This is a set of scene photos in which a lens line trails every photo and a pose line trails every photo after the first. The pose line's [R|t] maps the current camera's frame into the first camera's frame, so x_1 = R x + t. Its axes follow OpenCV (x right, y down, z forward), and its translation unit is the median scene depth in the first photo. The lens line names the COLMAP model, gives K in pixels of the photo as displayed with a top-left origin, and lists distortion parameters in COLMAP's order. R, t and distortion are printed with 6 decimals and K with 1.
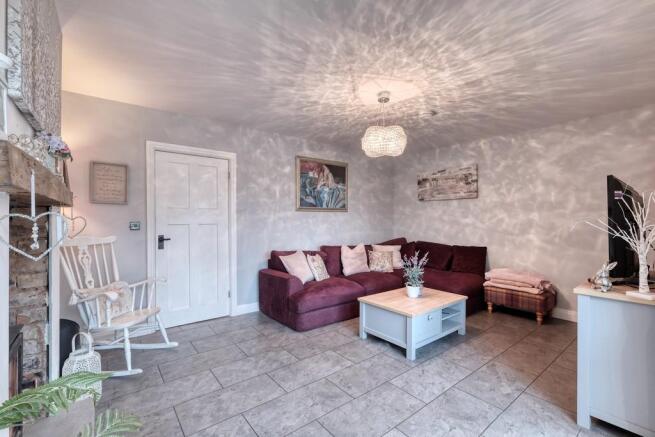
lens RADIAL K [[288.2, 0, 320.8], [0, 288.2, 218.2], [0, 0, 1]] dist [-0.000871, 0.000306]
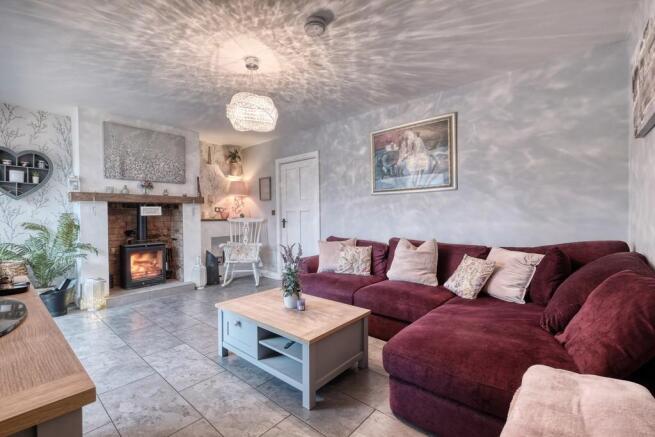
lens RADIAL K [[288.2, 0, 321.2], [0, 288.2, 219.0], [0, 0, 1]] dist [-0.000871, 0.000306]
pose [[0.184532, 0.008320, -0.982791, 0.756250], [0.014447, 0.999833, 0.011177, 0.035367], [0.982720, -0.016261, 0.184381, 0.690580]]
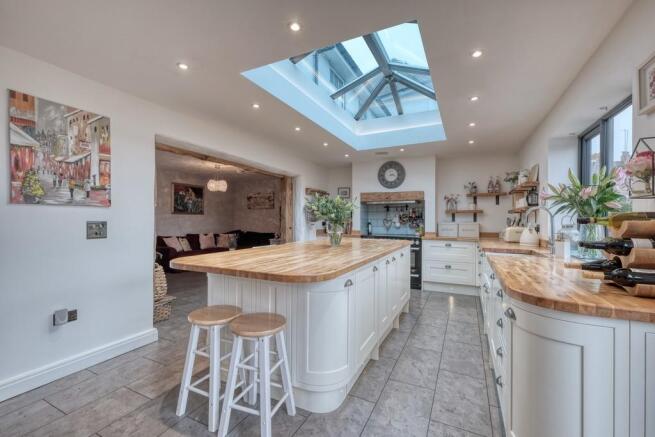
lens RADIAL K [[288.2, 0, 321.7], [0, 288.2, 216.6], [0, 0, 1]] dist [-0.000871, 0.000306]
pose [[0.901053, 0.008039, 0.433634, -0.022244], [-0.003110, 0.999922, -0.012074, 0.009749], [-0.433698, 0.009531, 0.901008, -0.973937]]
